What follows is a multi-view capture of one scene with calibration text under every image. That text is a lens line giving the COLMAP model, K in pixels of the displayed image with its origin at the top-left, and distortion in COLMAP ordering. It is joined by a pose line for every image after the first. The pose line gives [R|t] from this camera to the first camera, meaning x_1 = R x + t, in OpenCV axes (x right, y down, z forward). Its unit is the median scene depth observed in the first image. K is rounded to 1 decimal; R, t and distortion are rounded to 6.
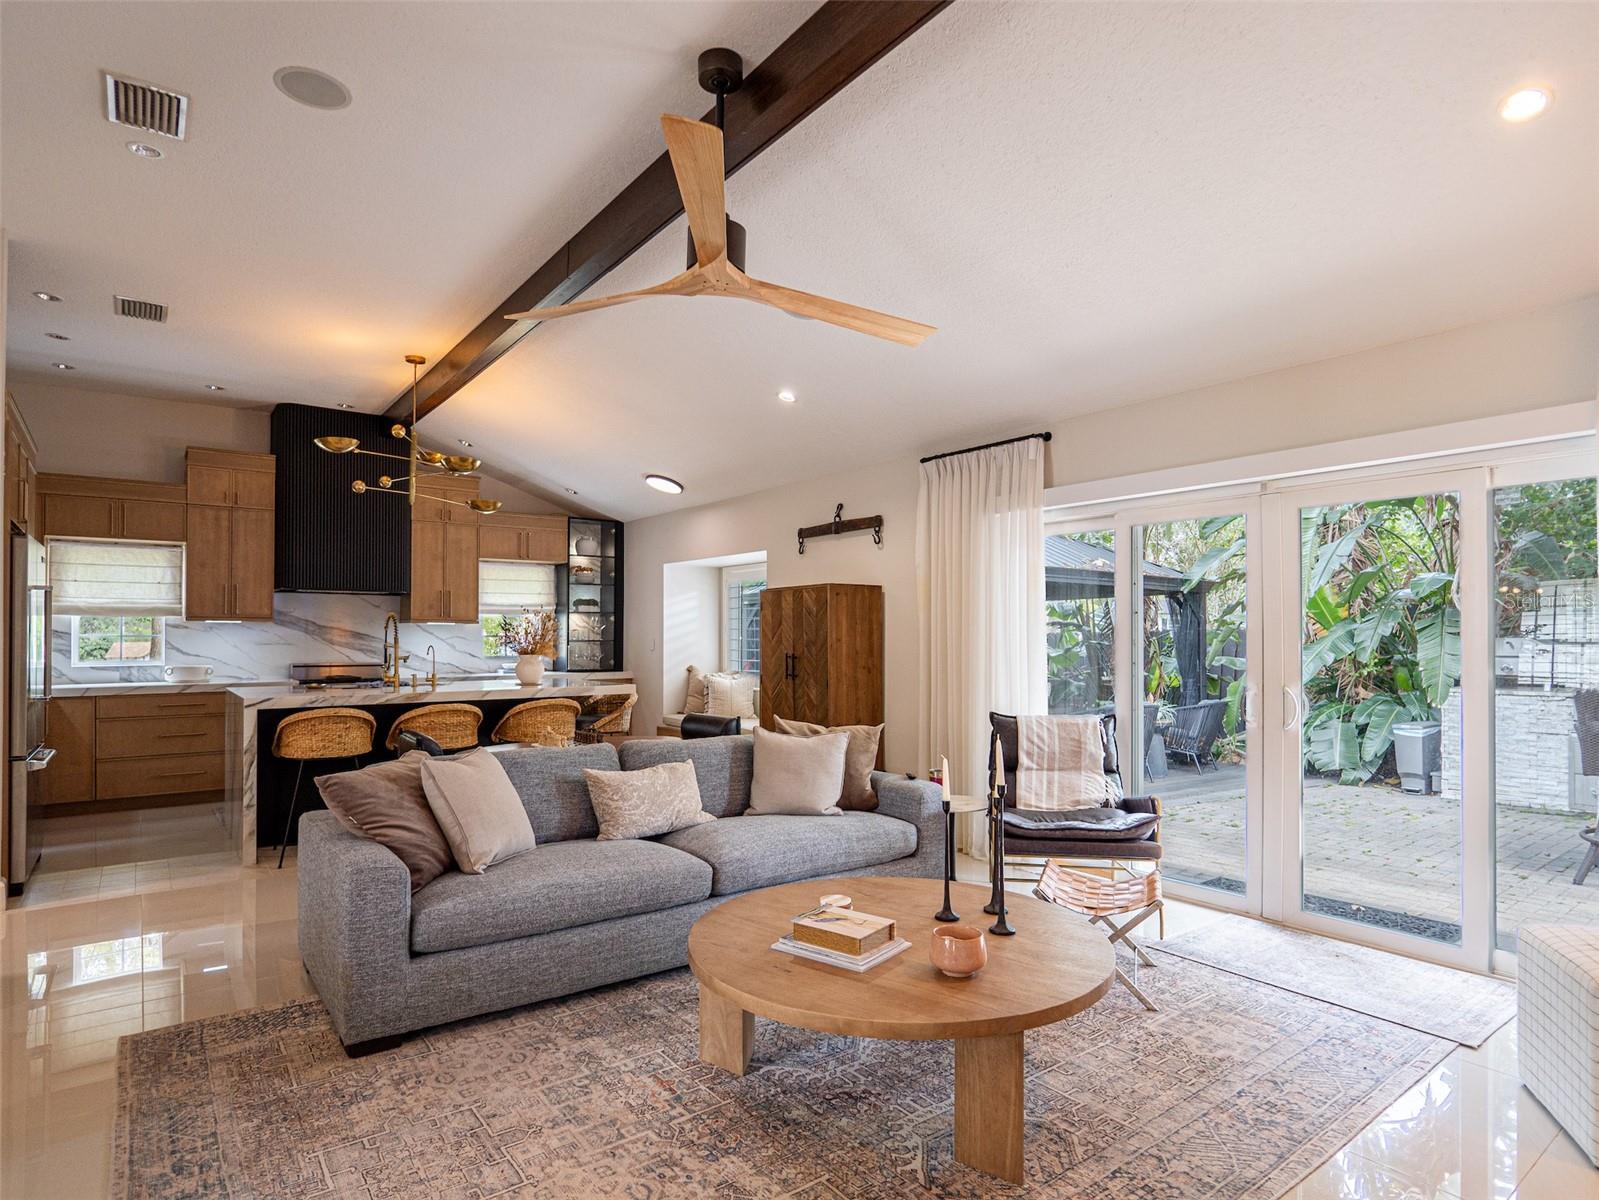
lens RADIAL K [[890.1, 0, 794.5], [0, 890.1, 633.5], [0, 0, 1]] dist [-0.014864, 0.001486]
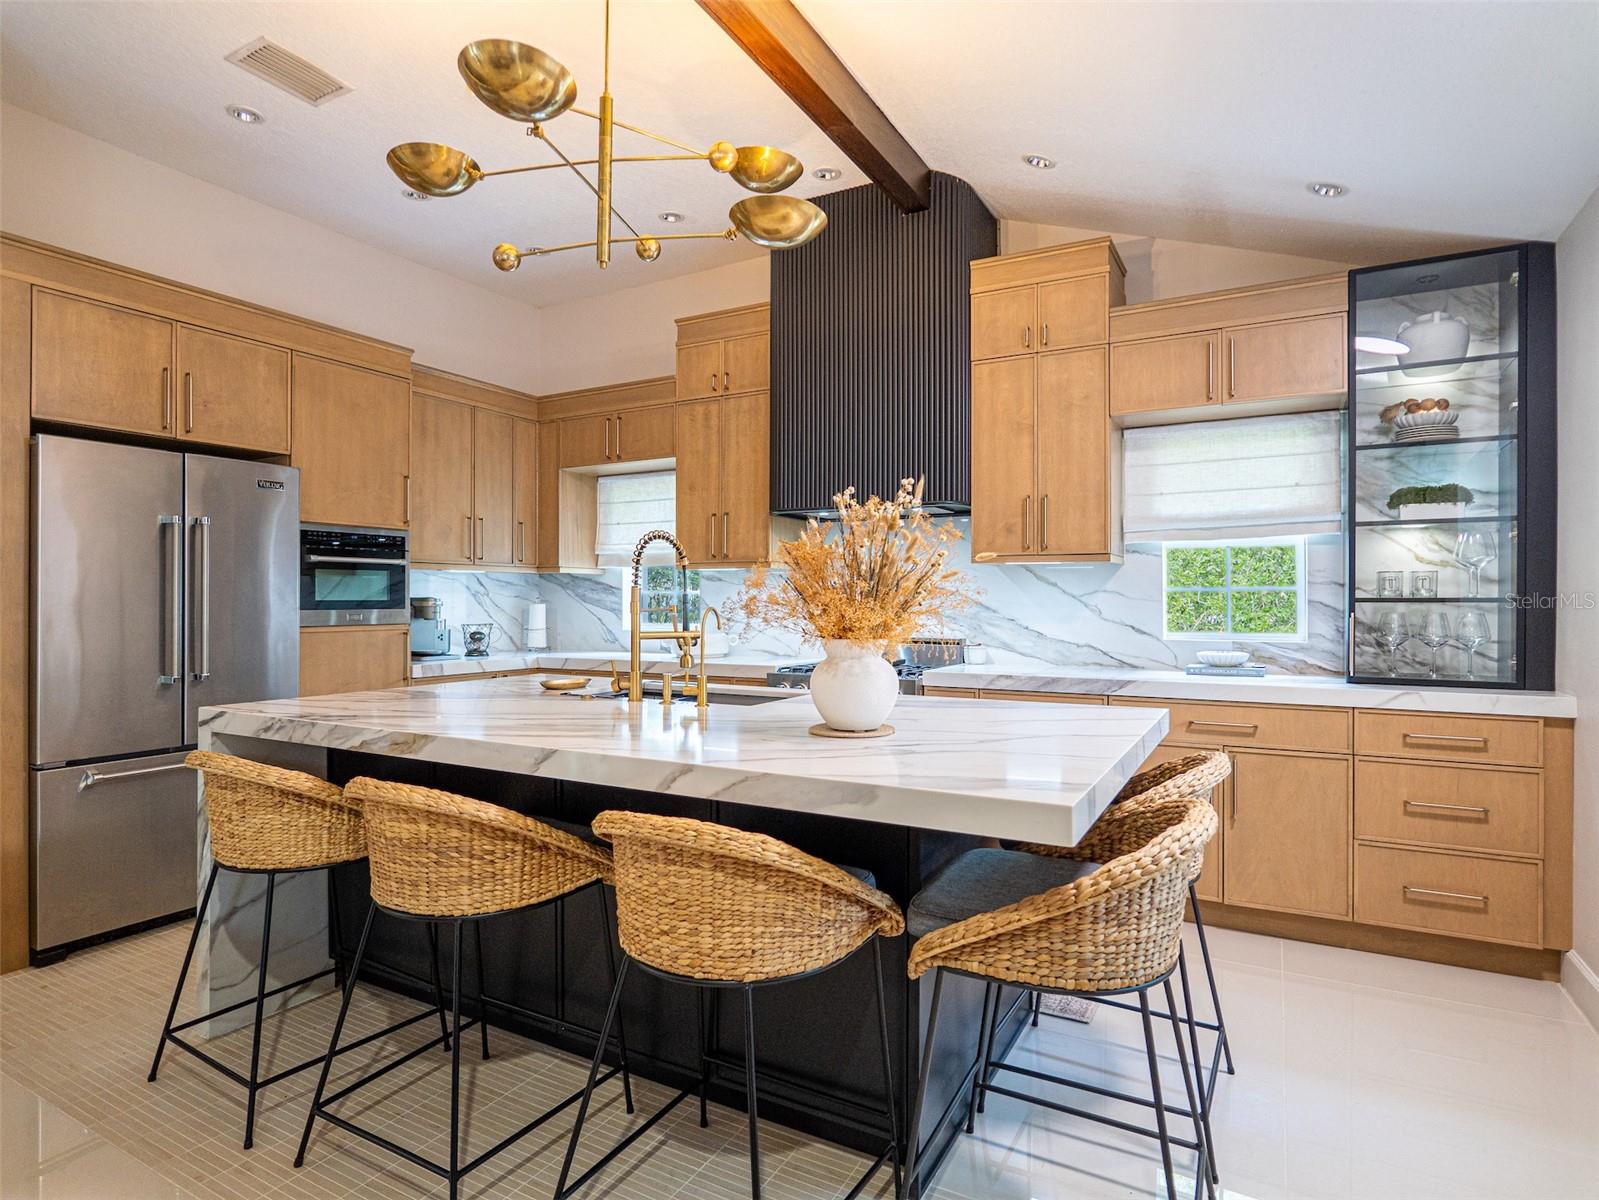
lens RADIAL K [[876.9, 0, 779.1], [0, 876.9, 601.6], [0, 0, 1]] dist [-0.018875, -0.000351]
pose [[0.402789, 0.003284, -0.915287, -0.018477], [0.002490, 0.999986, 0.004684, 0.007946], [0.915290, -0.004166, 0.402775, 0.769977]]
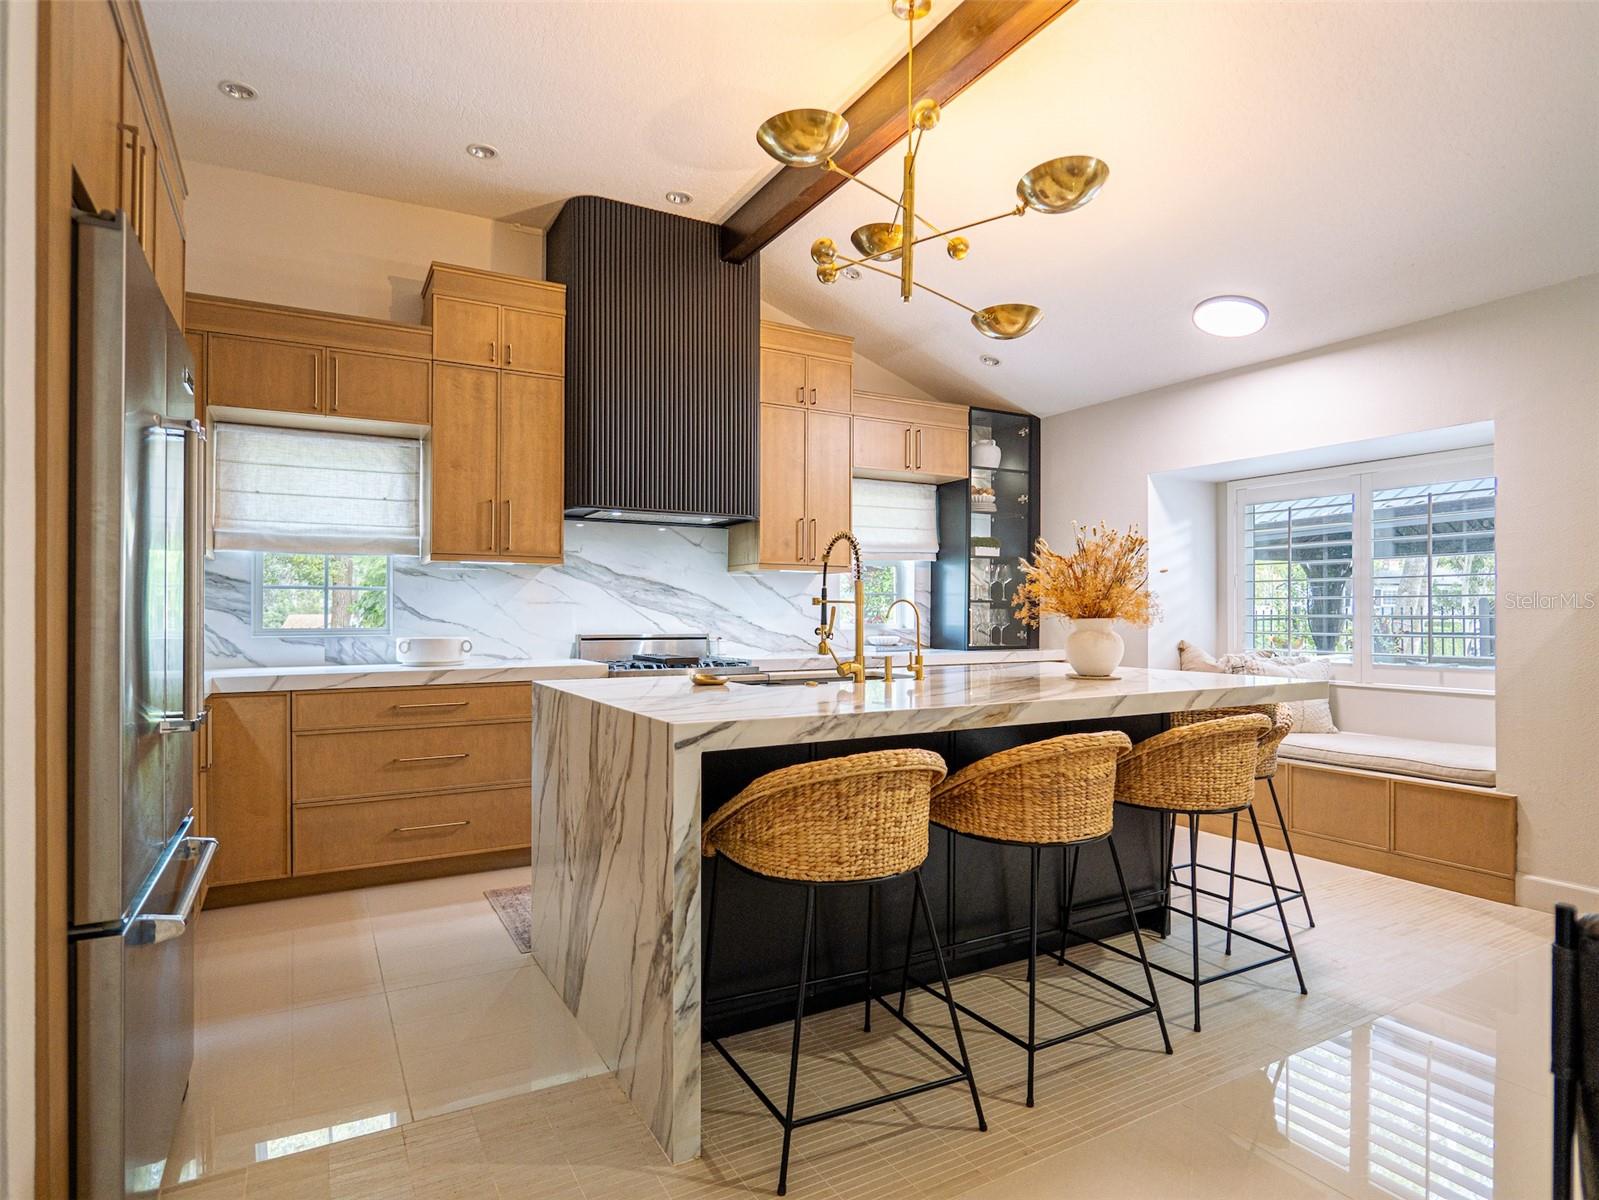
lens RADIAL K [[882.1, 0, 798.2], [0, 882.1, 608.6], [0, 0, 1]] dist [-0.014897, 0.001182]
pose [[0.991859, 0.001145, -0.127339, -0.362099], [-0.001161, 0.999999, -0.000047, 0.016674], [0.127339, 0.000194, 0.991859, 0.440486]]
